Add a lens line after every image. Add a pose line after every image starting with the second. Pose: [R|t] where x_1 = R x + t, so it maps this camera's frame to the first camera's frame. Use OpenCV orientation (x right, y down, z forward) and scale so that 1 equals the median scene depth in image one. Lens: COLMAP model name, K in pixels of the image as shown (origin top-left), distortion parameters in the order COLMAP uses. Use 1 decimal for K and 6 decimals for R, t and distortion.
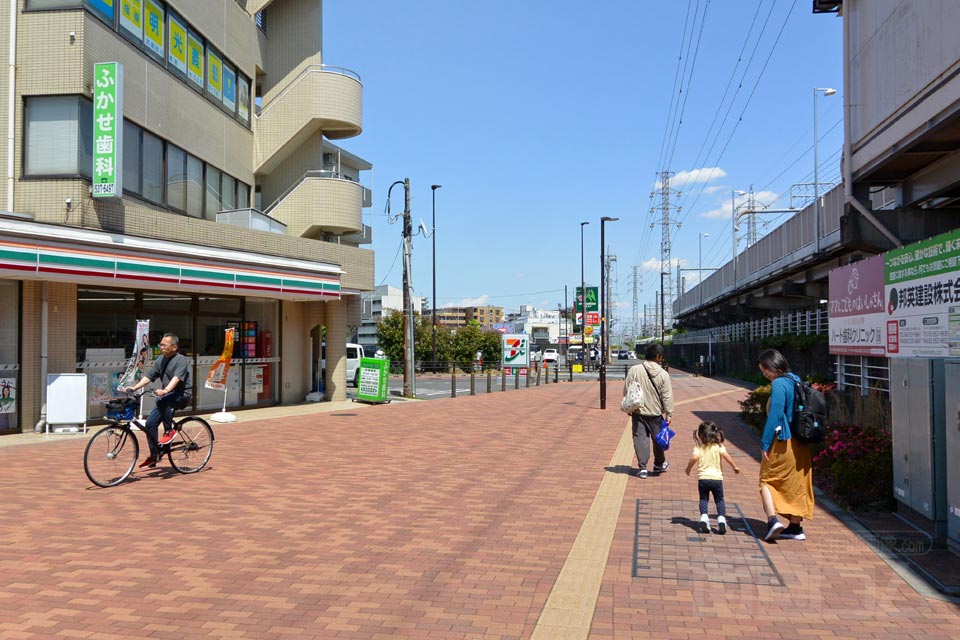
lens RADIAL K [[774.8, 0, 480.1], [0, 774.8, 325.1], [0, 0, 1]] dist [0.002930, -0.004186]
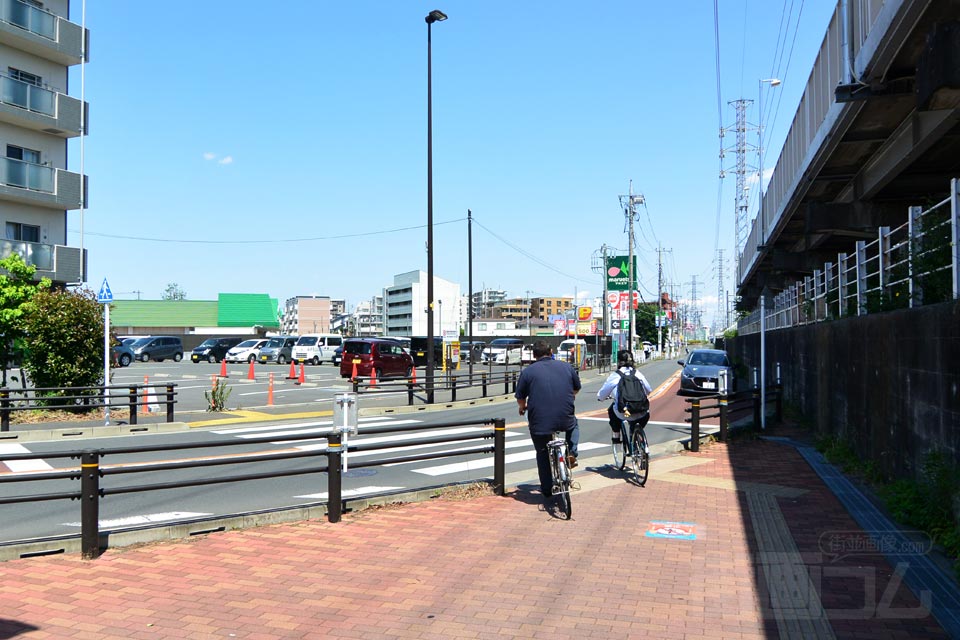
lens RADIAL K [[774.8, 0, 480.1], [0, 774.8, 325.1], [0, 0, 1]] dist [0.002930, -0.004186]
pose [[0.993188, -0.003195, -0.116475, 0.150066], [0.003939, 0.999973, 0.006162, 0.014147], [0.116452, -0.006578, 0.993175, 0.462314]]
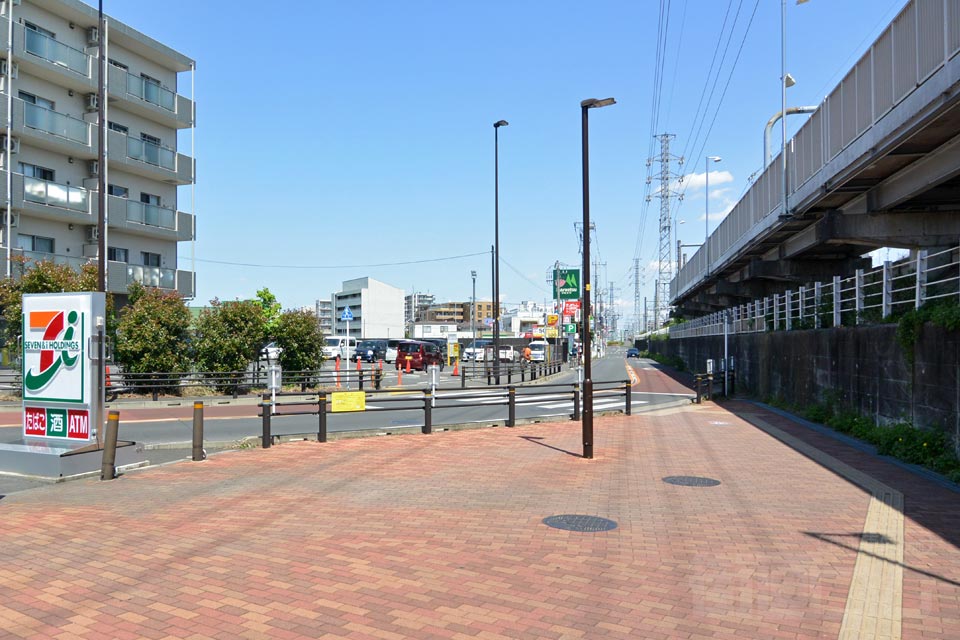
lens RADIAL K [[737.5, 0, 450.2], [0, 737.5, 336.1], [0, 0, 1]] dist [0.001440, 0.001648]
pose [[0.998403, -0.000658, -0.056483, 0.096250], [0.001730, 0.999819, 0.018944, 0.010325], [0.056460, -0.019012, 0.998224, 0.340485]]
